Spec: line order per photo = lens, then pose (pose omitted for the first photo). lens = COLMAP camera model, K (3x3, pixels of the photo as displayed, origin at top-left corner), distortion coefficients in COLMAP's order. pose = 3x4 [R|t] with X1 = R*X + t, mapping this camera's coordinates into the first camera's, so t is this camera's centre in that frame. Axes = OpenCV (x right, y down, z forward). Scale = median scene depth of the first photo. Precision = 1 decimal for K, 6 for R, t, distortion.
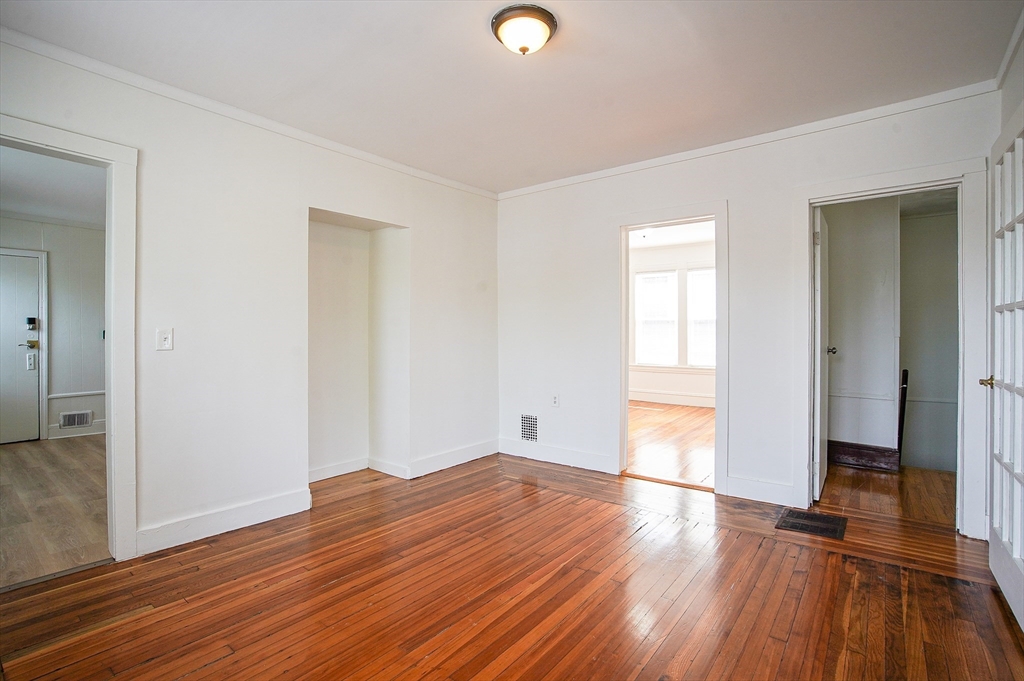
lens RADIAL K [[481.7, 0, 508.8], [0, 481.7, 334.1], [0, 0, 1]] dist [-0.059069, 0.022148]
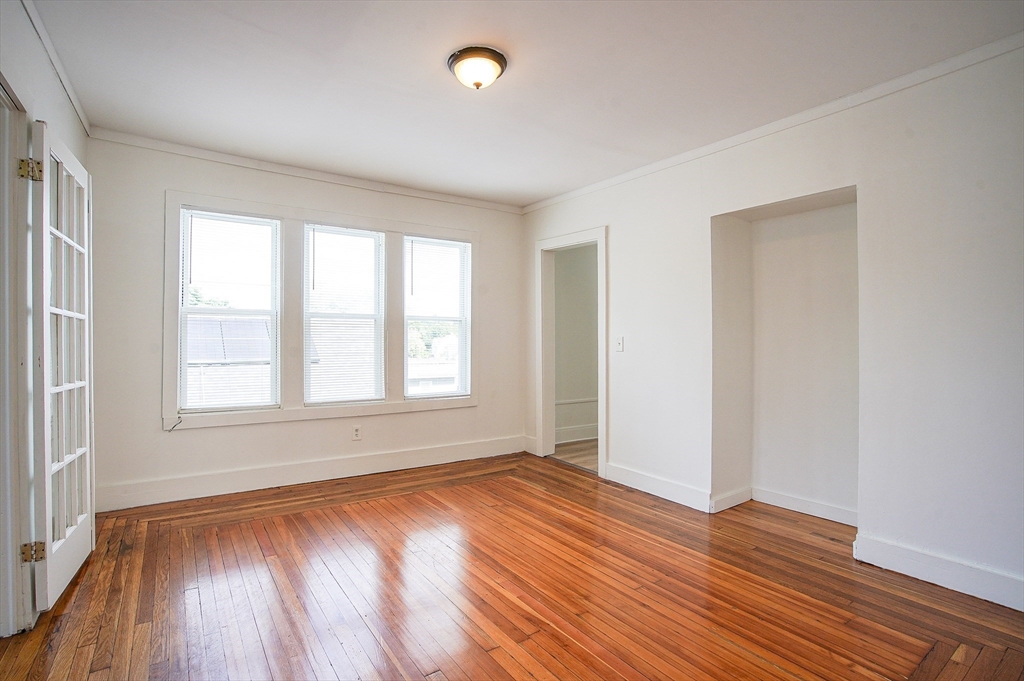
lens RADIAL K [[481.7, 0, 508.8], [0, 481.7, 334.1], [0, 0, 1]] dist [-0.059069, 0.022148]
pose [[-0.284590, -0.017894, -0.958482, 0.793186], [-0.008266, 0.999834, -0.016211, 0.002582], [0.958614, 0.003309, -0.284691, 1.004183]]
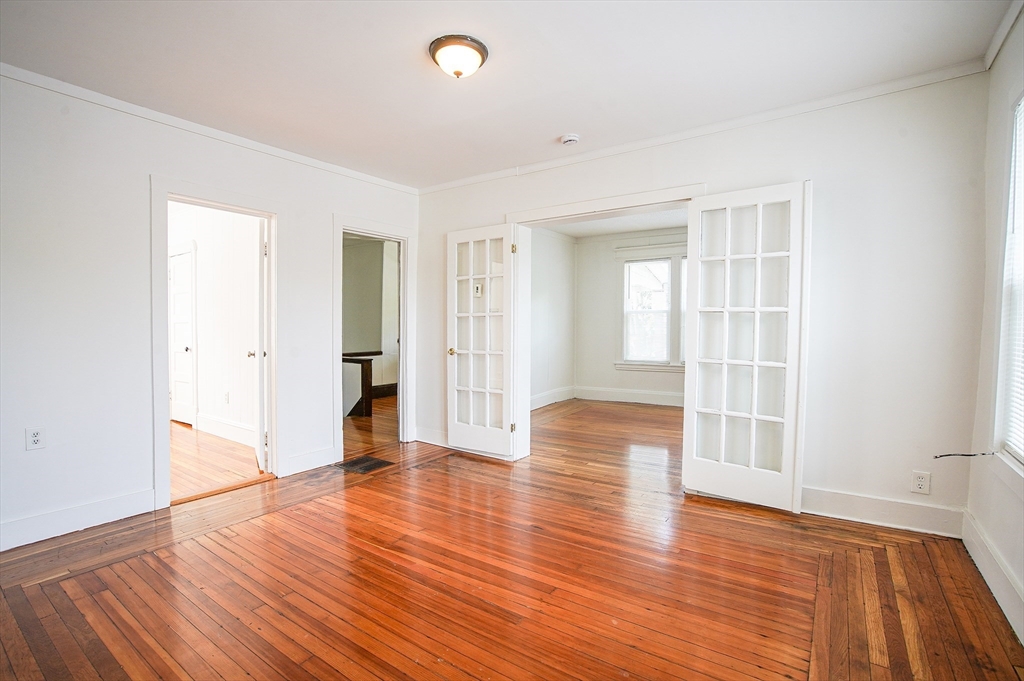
lens RADIAL K [[481.7, 0, 508.8], [0, 481.7, 334.1], [0, 0, 1]] dist [-0.059069, 0.022148]
pose [[-0.052657, -0.016236, 0.998481, -0.811190], [0.003240, 0.999860, 0.016430, -0.003598], [-0.998607, 0.004100, -0.052597, 0.674951]]
